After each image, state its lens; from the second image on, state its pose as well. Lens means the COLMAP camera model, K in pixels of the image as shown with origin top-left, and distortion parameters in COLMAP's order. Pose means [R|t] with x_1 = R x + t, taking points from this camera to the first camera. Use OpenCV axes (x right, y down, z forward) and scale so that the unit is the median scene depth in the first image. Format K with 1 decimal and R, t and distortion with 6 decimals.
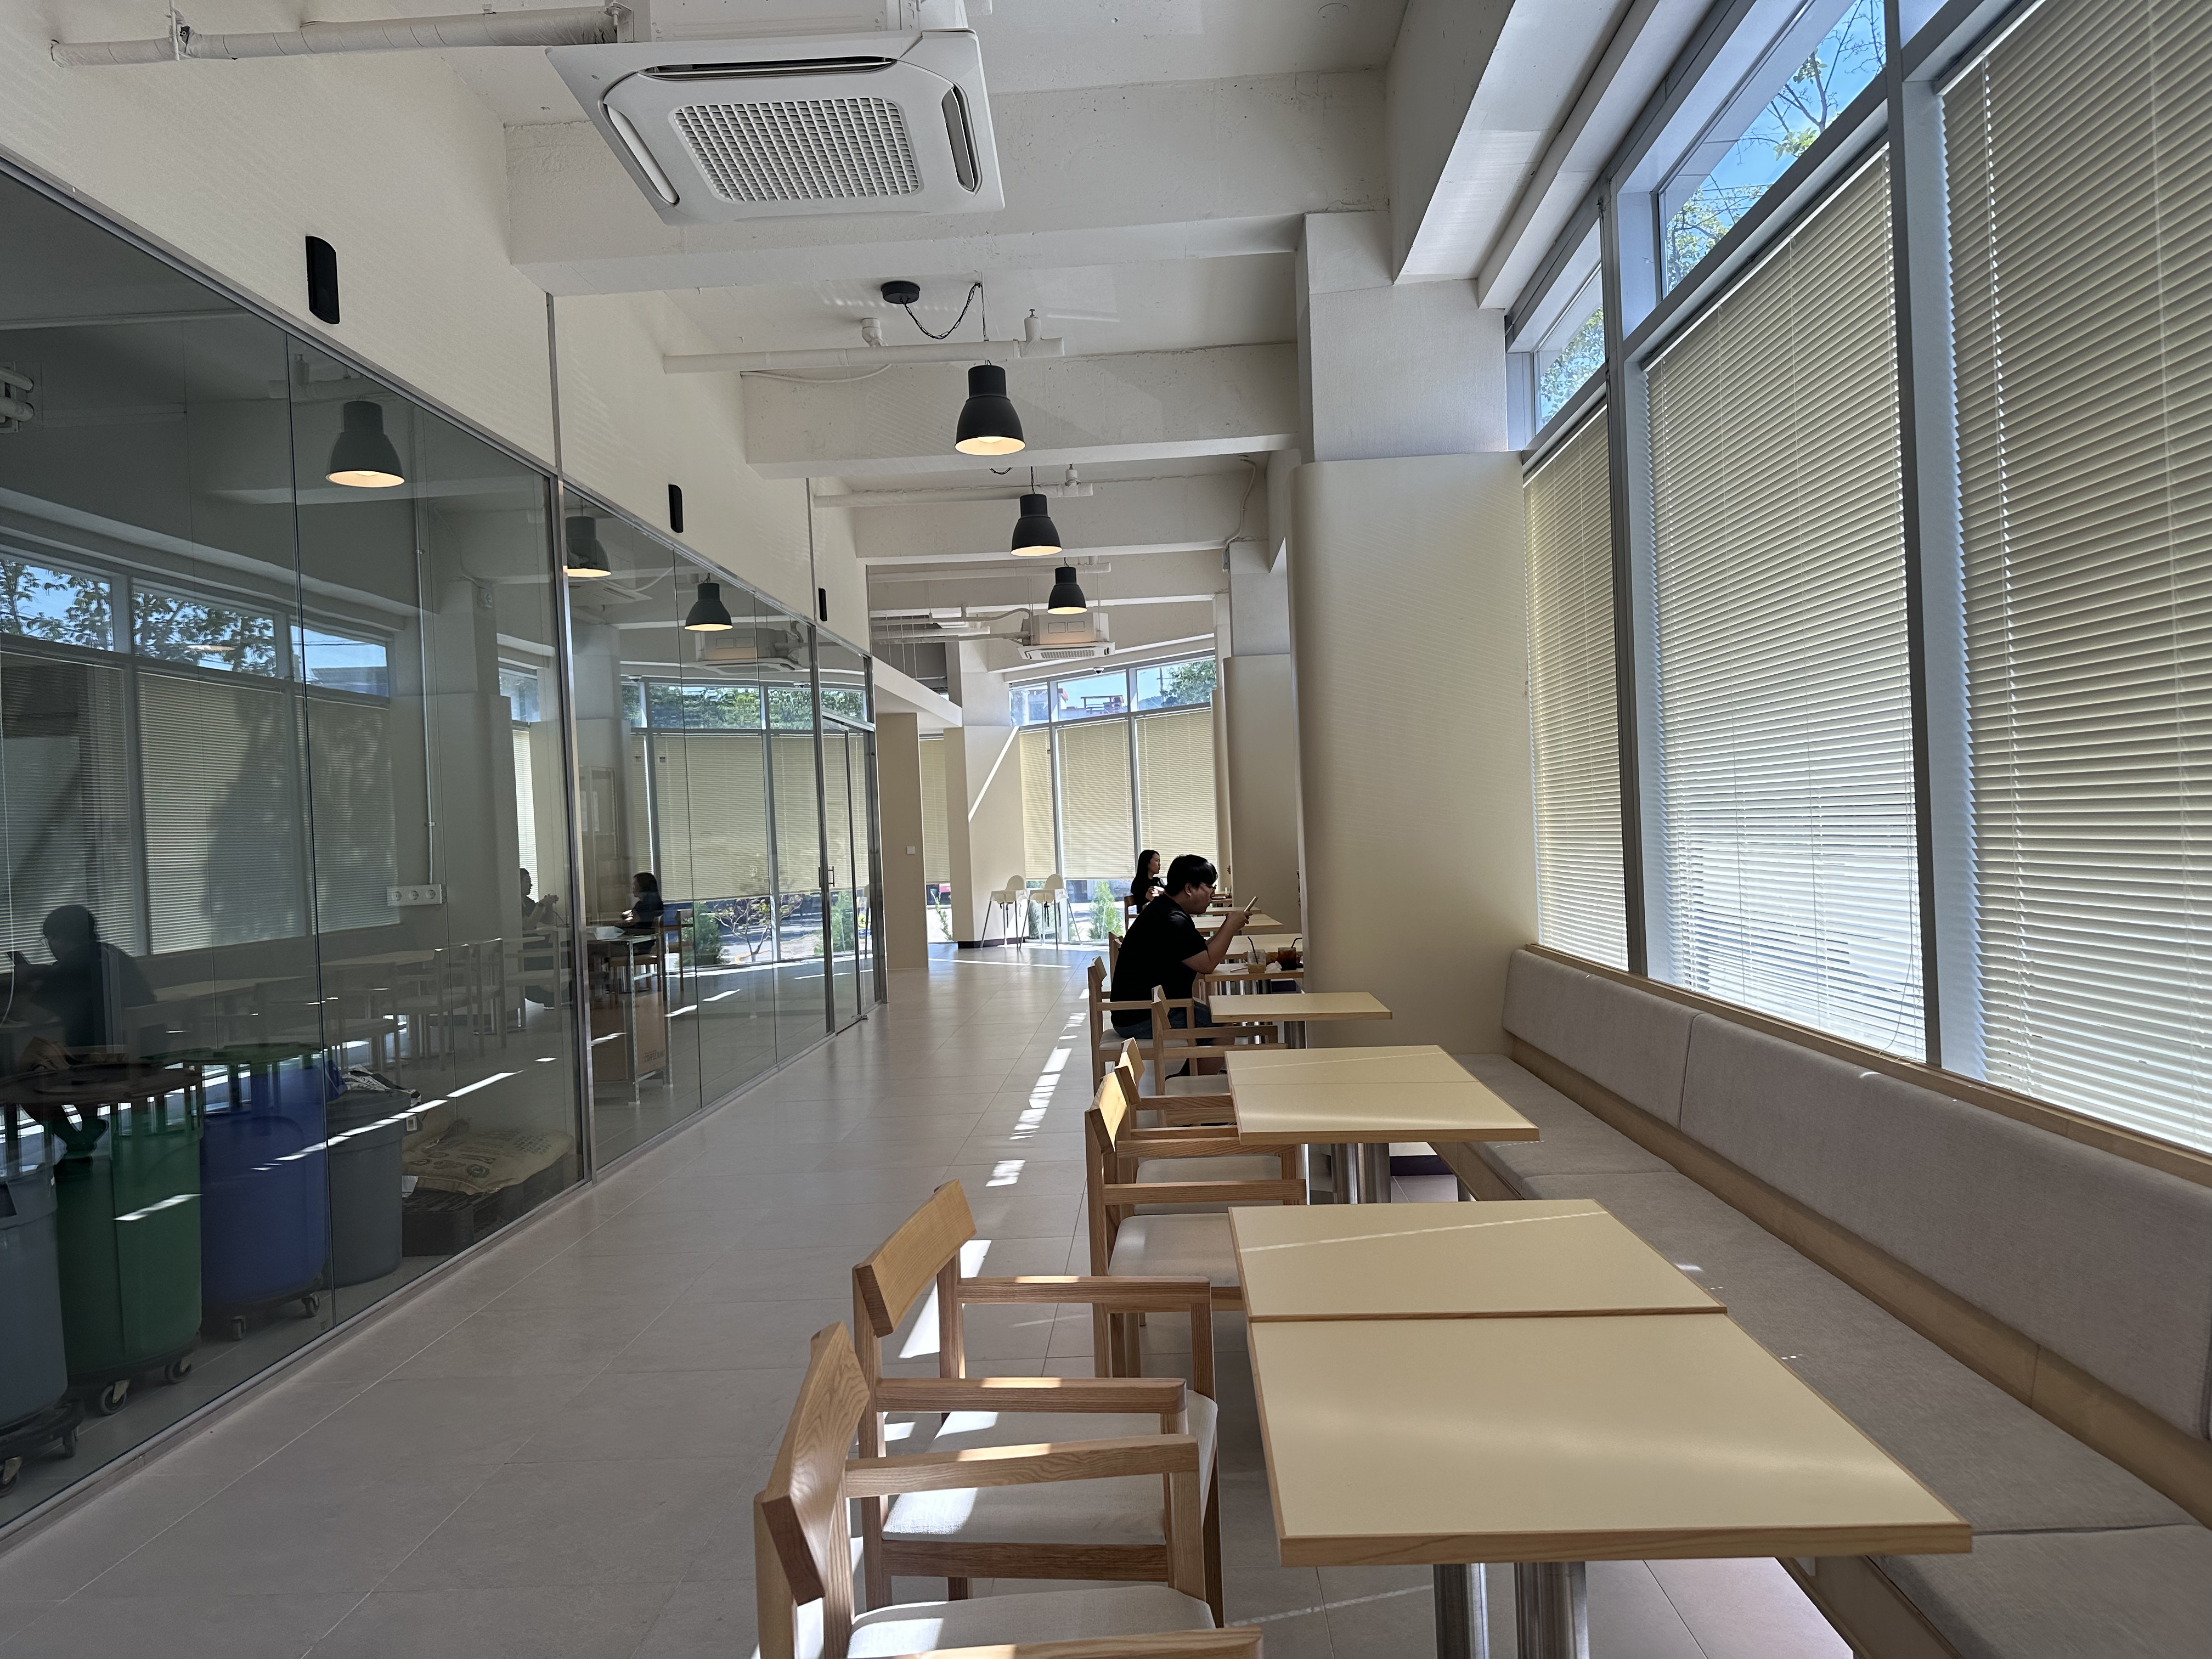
lens RADIAL K [[1539.9, 0, 1109.7], [0, 1539.9, 855.1], [0, 0, 1]] dist [0.003911, -0.002406]
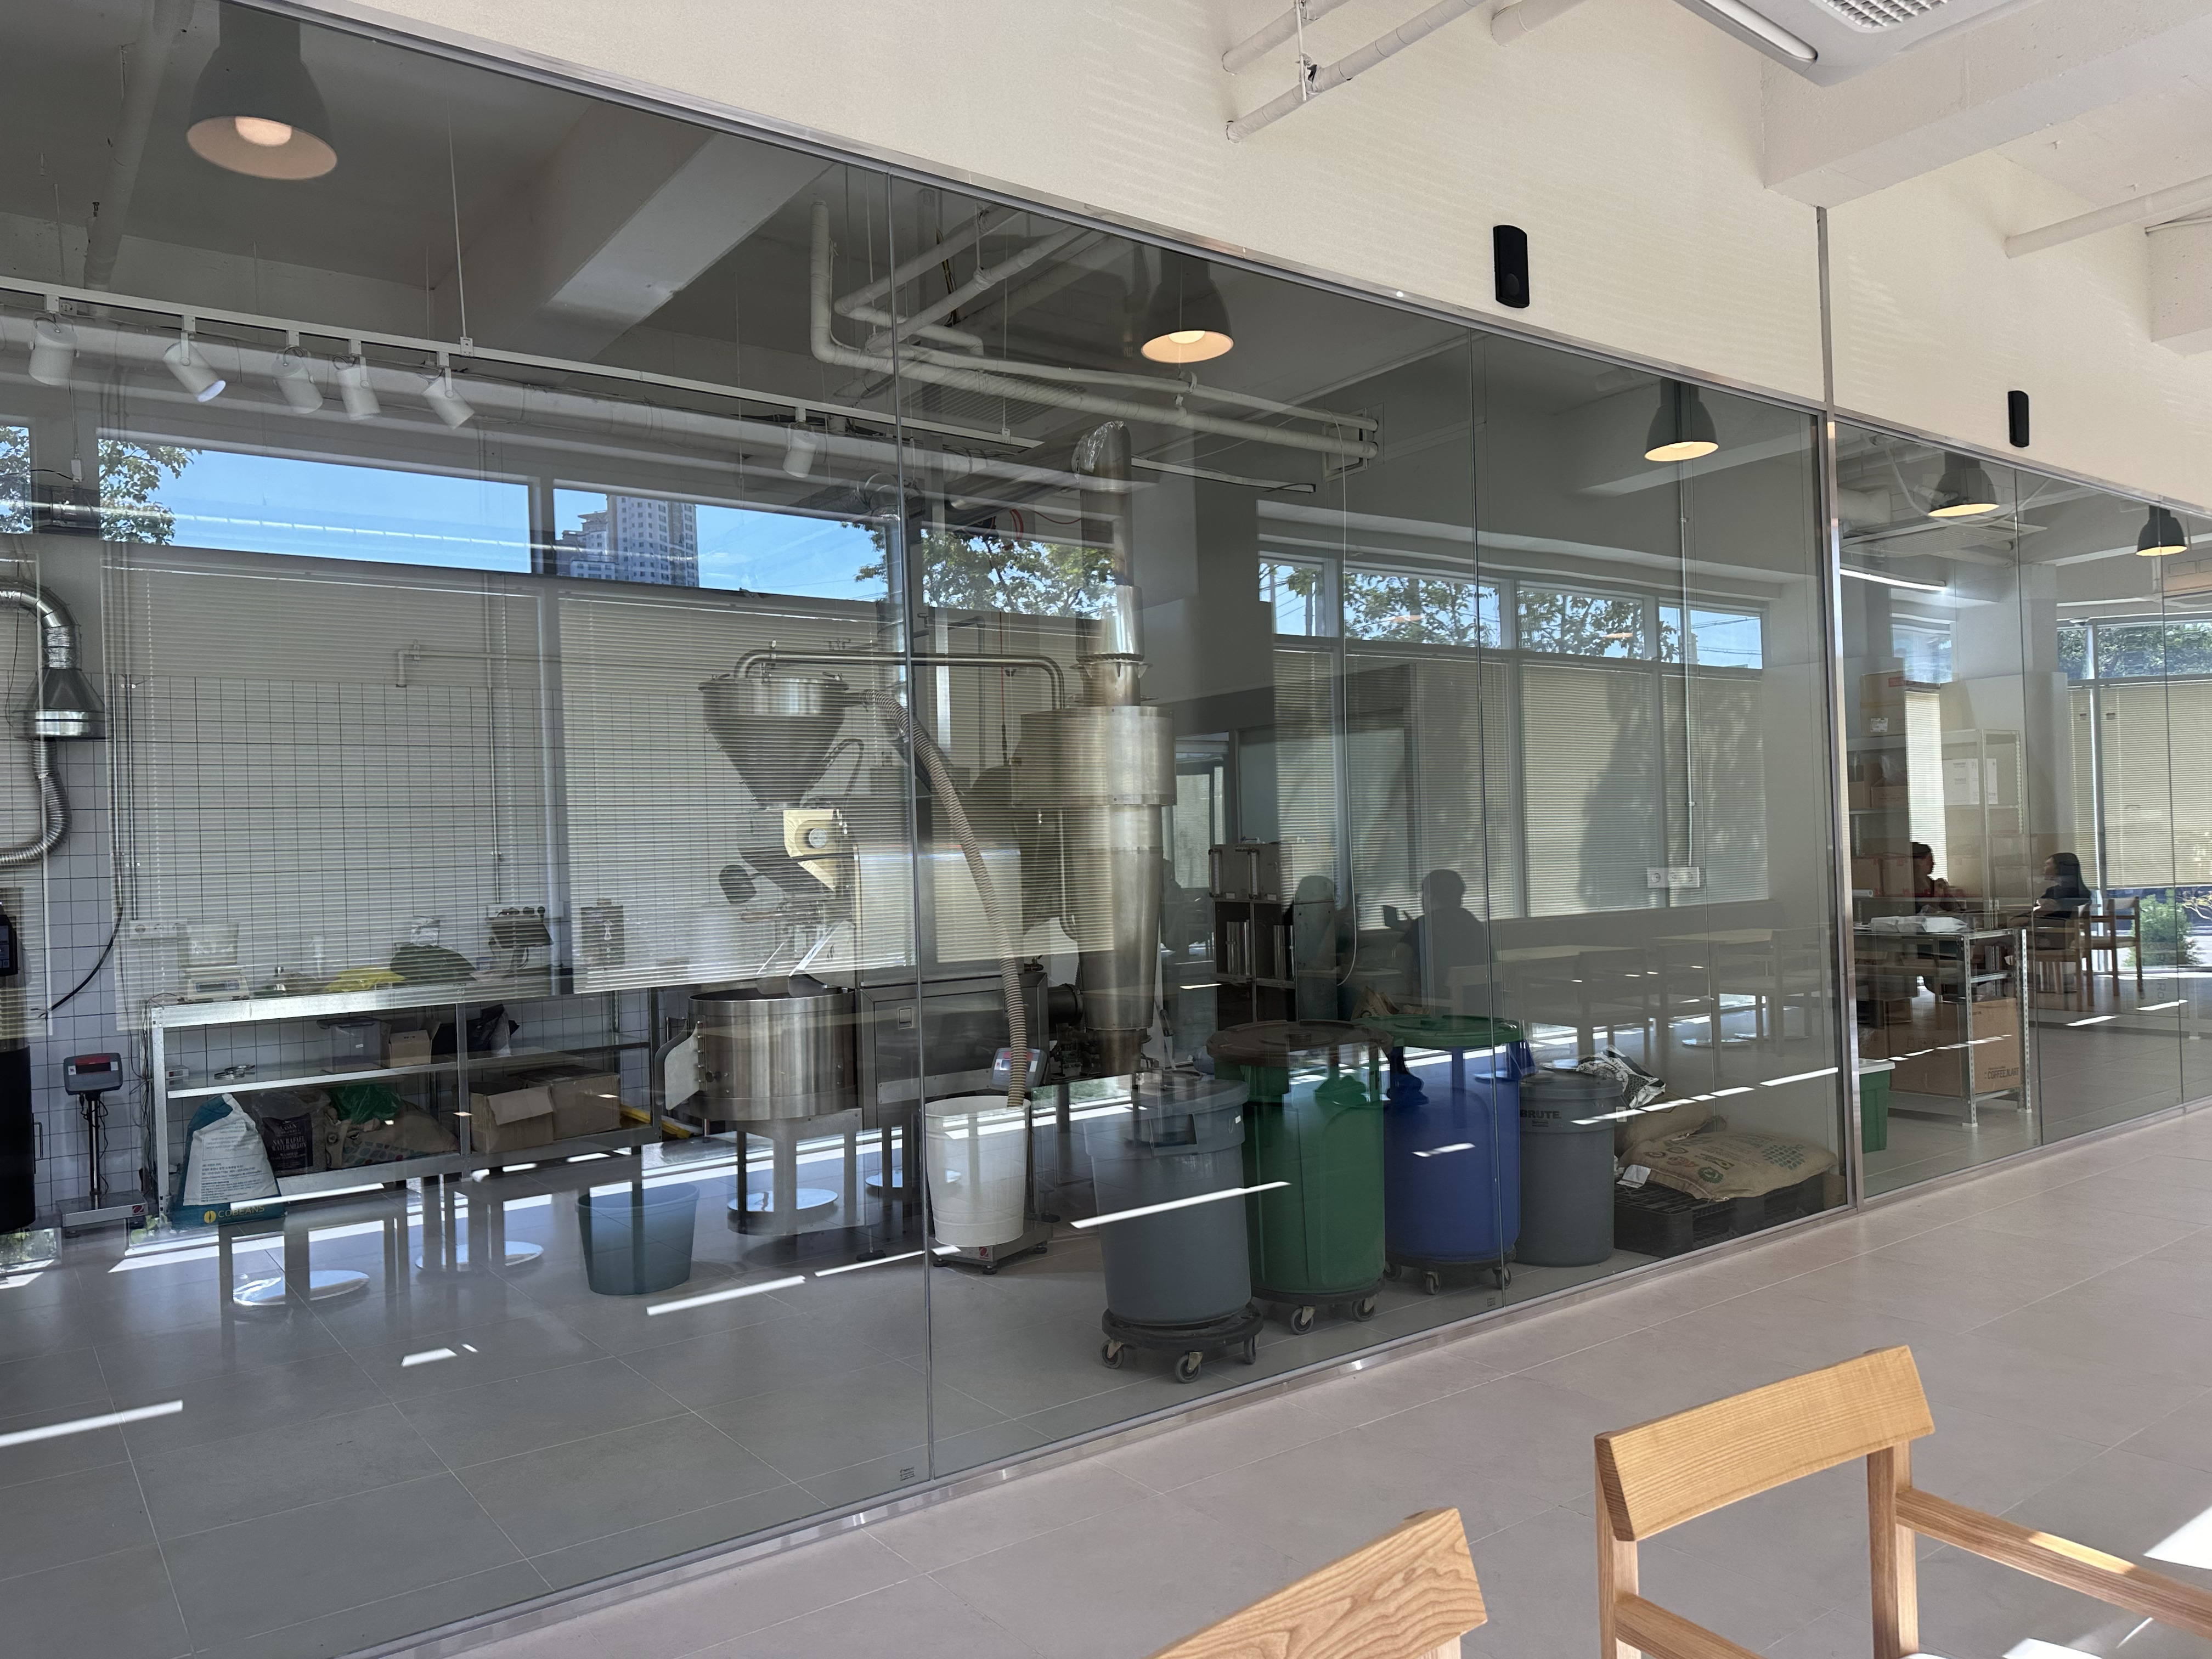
lens RADIAL K [[1539.9, 0, 1109.7], [0, 1539.9, 855.1], [0, 0, 1]] dist [0.003911, -0.002406]
pose [[0.618191, 0.022879, -0.785694, 0.088400], [-0.007653, 0.999704, 0.023089, -0.007847], [0.785990, -0.008261, 0.618184, 0.120535]]
